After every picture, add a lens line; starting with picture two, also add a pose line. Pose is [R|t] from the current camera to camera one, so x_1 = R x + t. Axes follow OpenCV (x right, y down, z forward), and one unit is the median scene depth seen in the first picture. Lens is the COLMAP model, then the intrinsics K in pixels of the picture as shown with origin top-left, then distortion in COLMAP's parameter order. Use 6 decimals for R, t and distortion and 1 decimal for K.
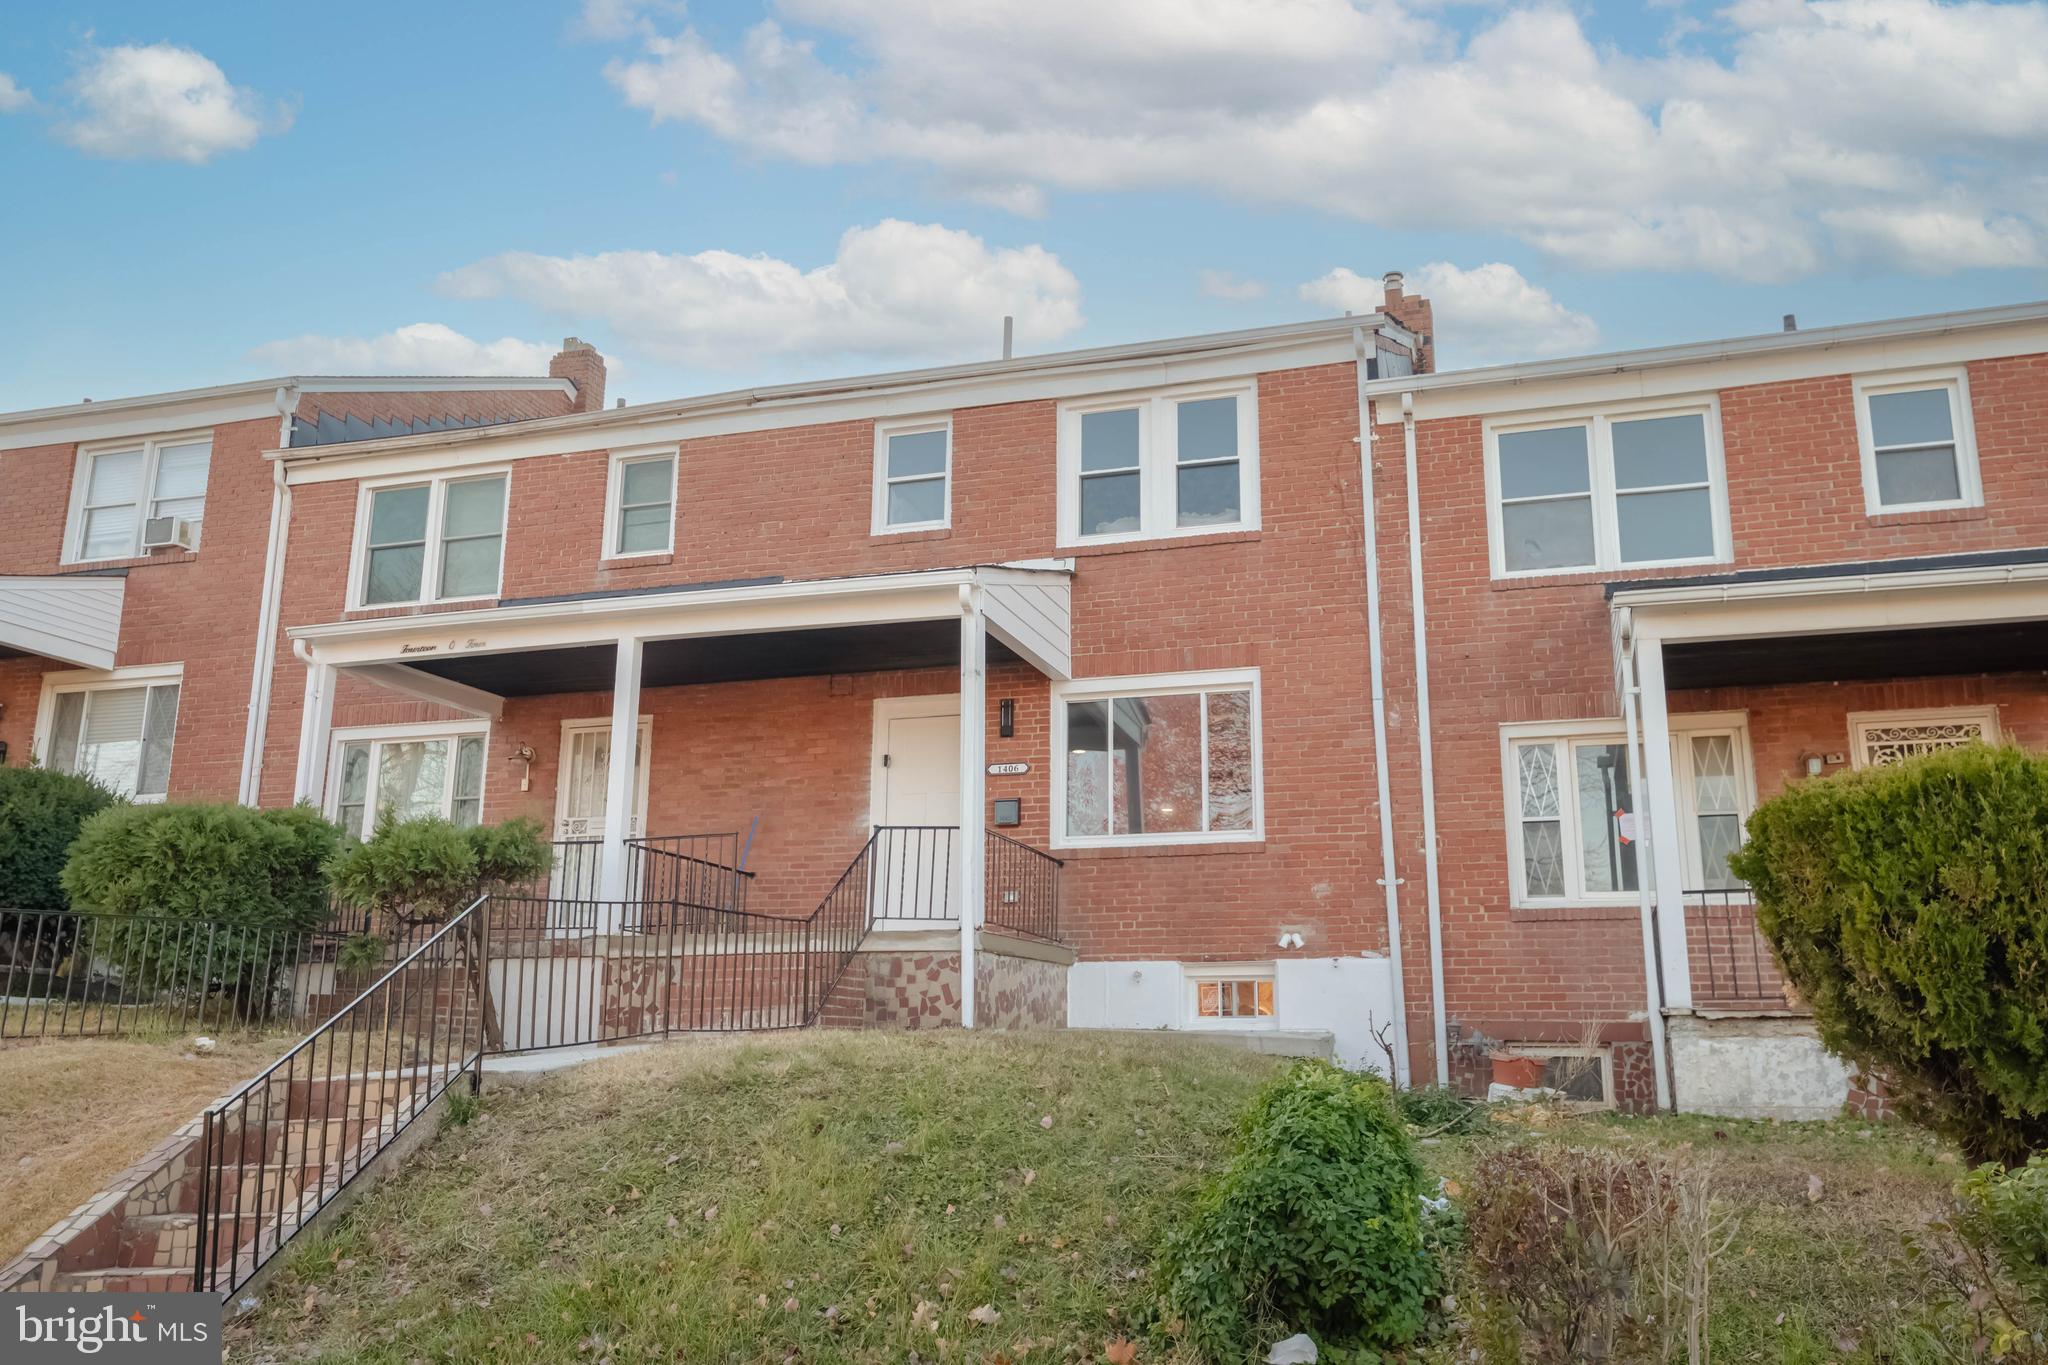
lens RADIAL K [[1665.1, 0, 1043.9], [0, 1665.1, 683.8], [0, 0, 1]] dist [0.031131, 0.003872]
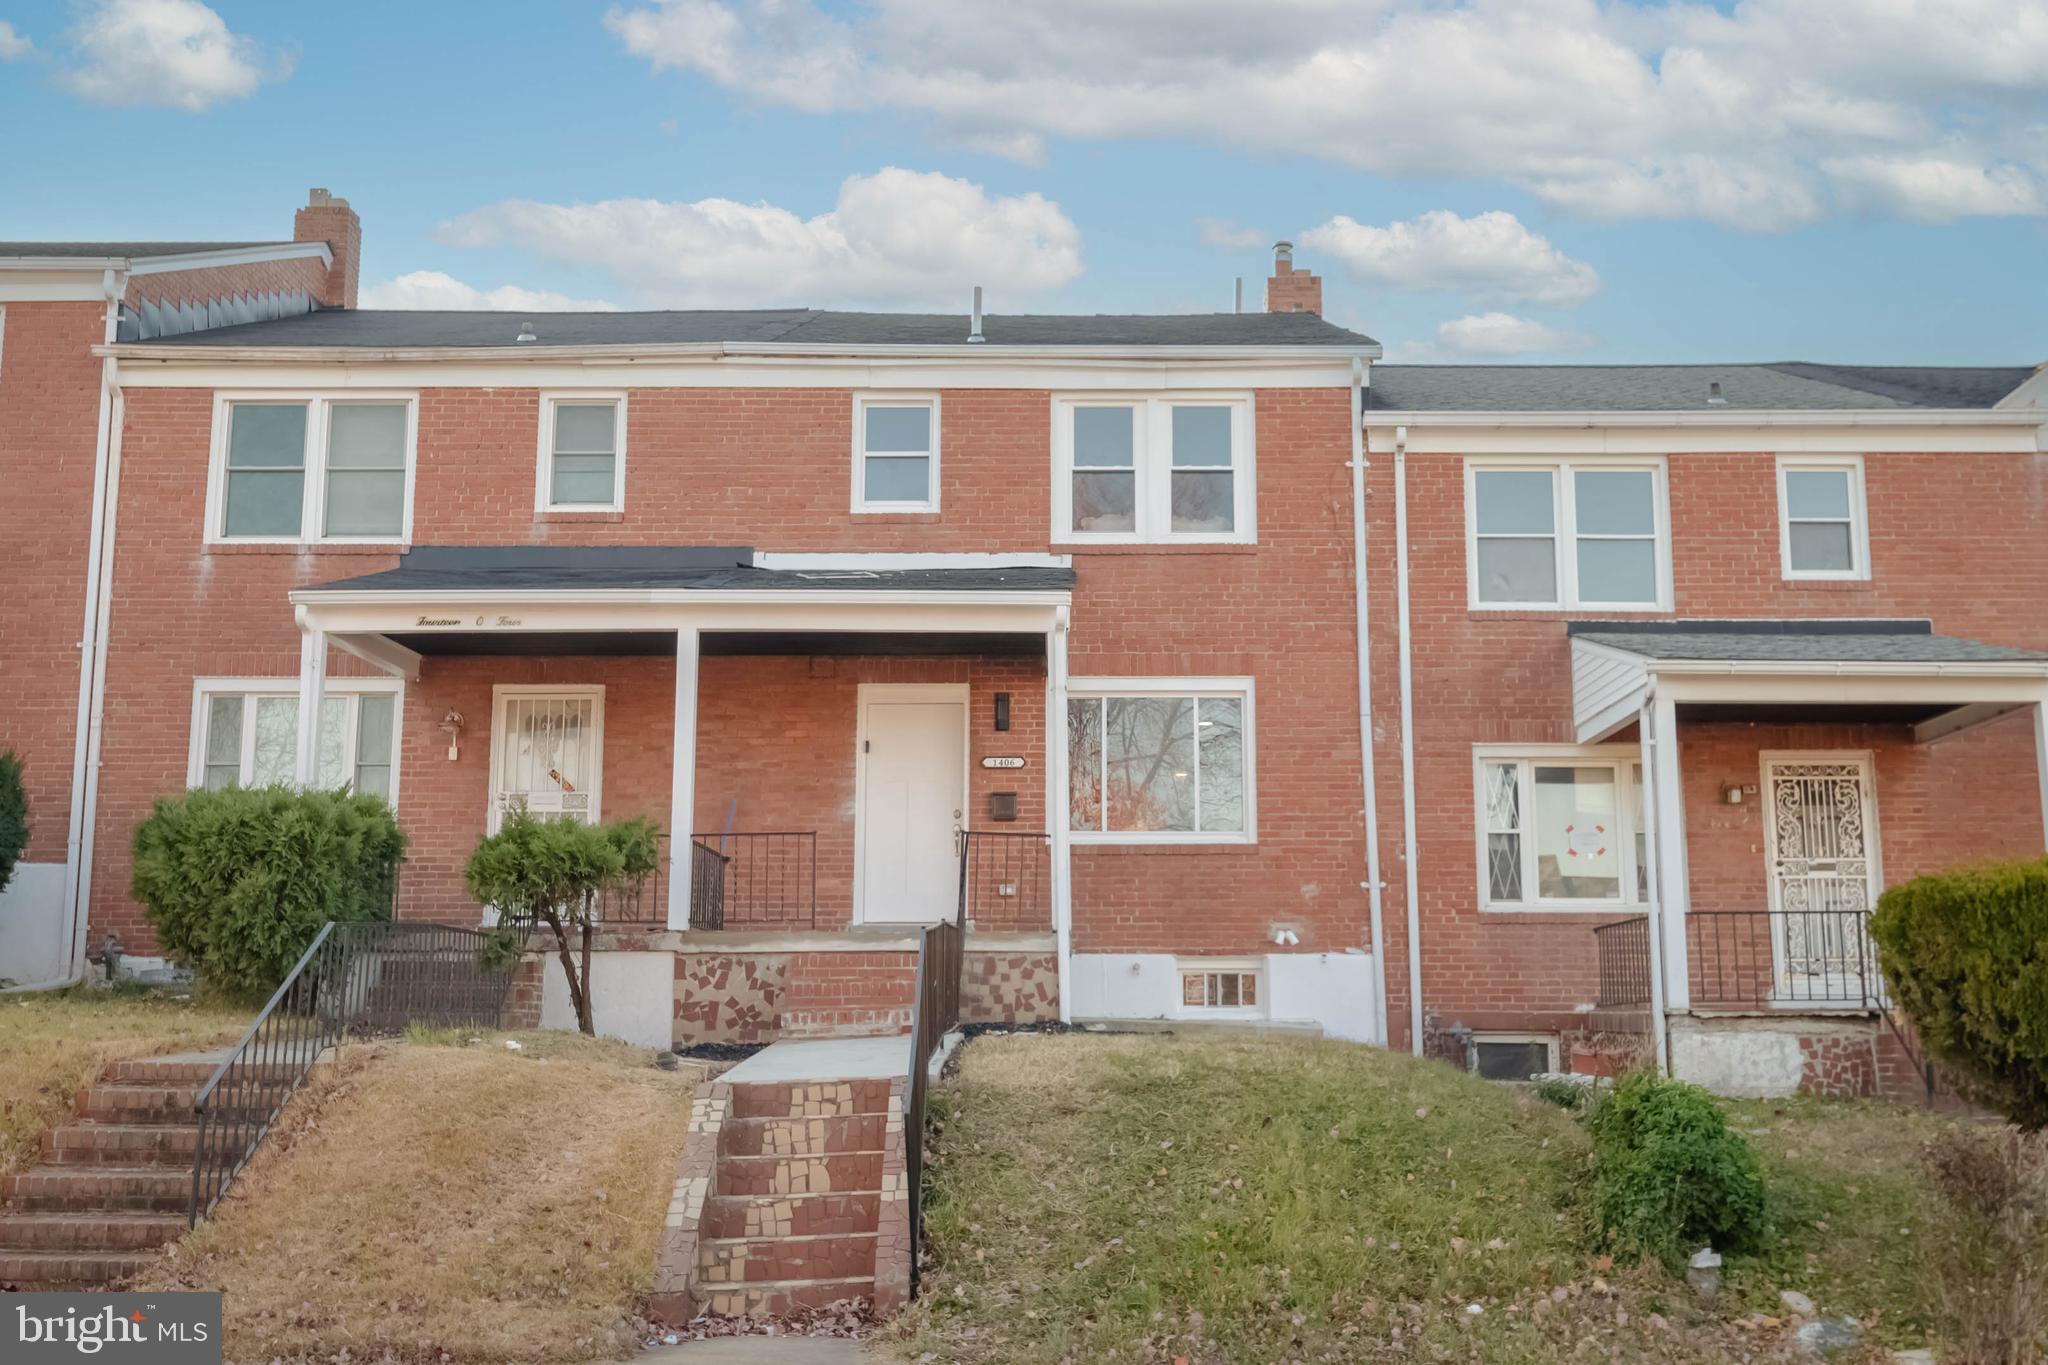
lens RADIAL K [[2127.8, 0, 1078.2], [0, 2127.8, 682.6], [0, 0, 1]] dist [0.027921, 0.007370]
pose [[0.955469, 0.043382, 0.291887, -0.373246], [-0.062854, 0.996356, 0.057663, -0.077907], [-0.288322, -0.073442, 0.954713, -0.252390]]
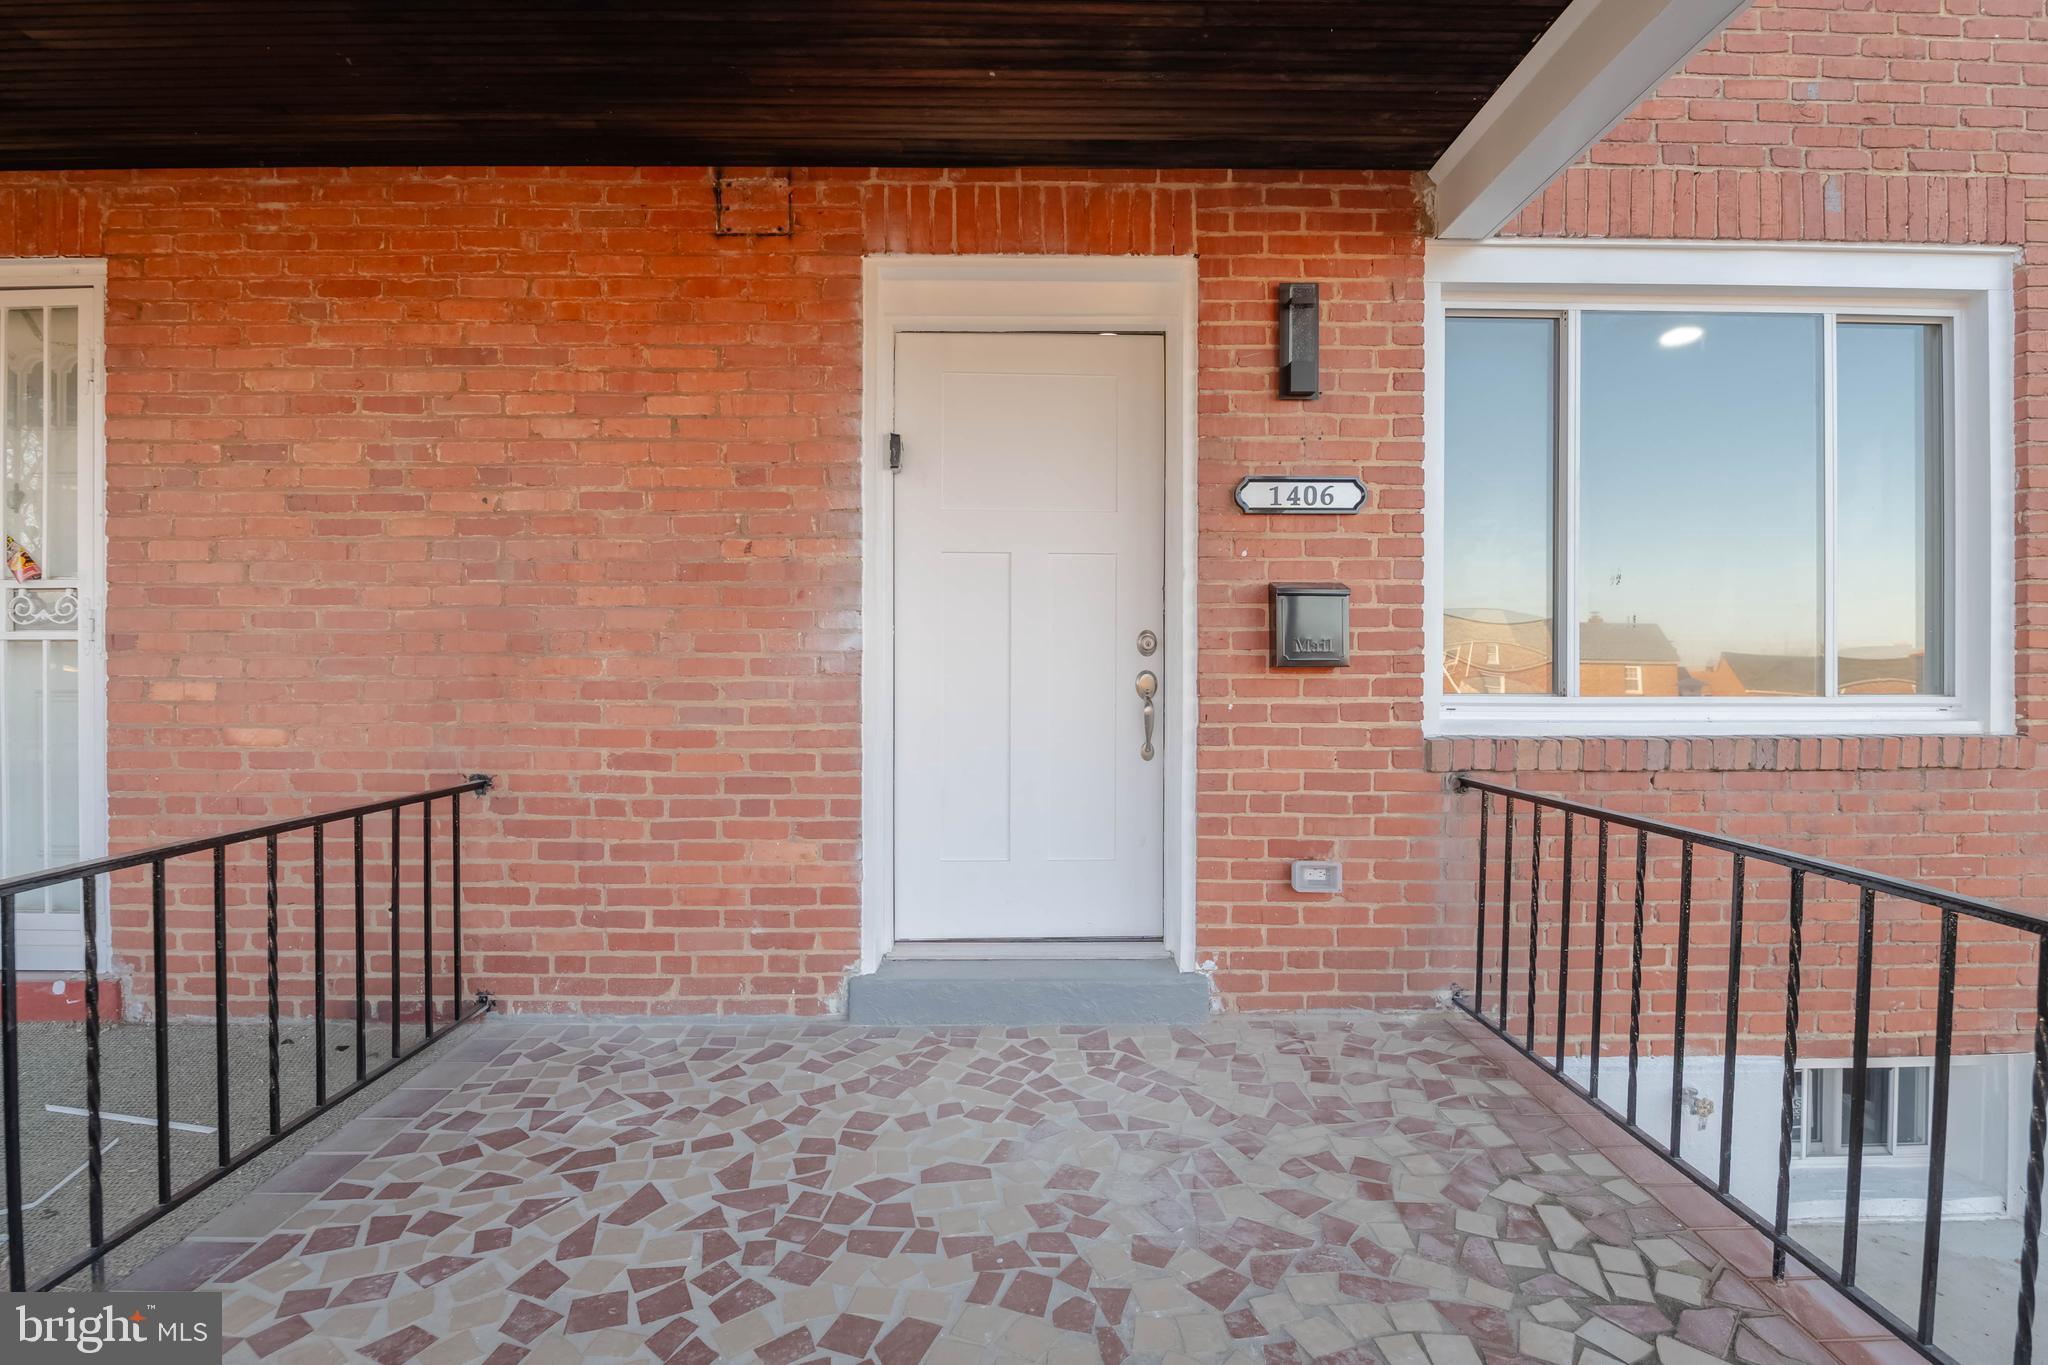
lens RADIAL K [[969.7, 0, 1024.0], [0, 969.7, 682.5], [0, 0, 1]] dist [-0.011513, -0.000584]
pose [[0.952595, -0.008765, 0.304116, -0.141513], [-0.066895, 0.969089, 0.237469, 0.046899], [-0.296797, -0.246555, 0.922563, 0.863396]]
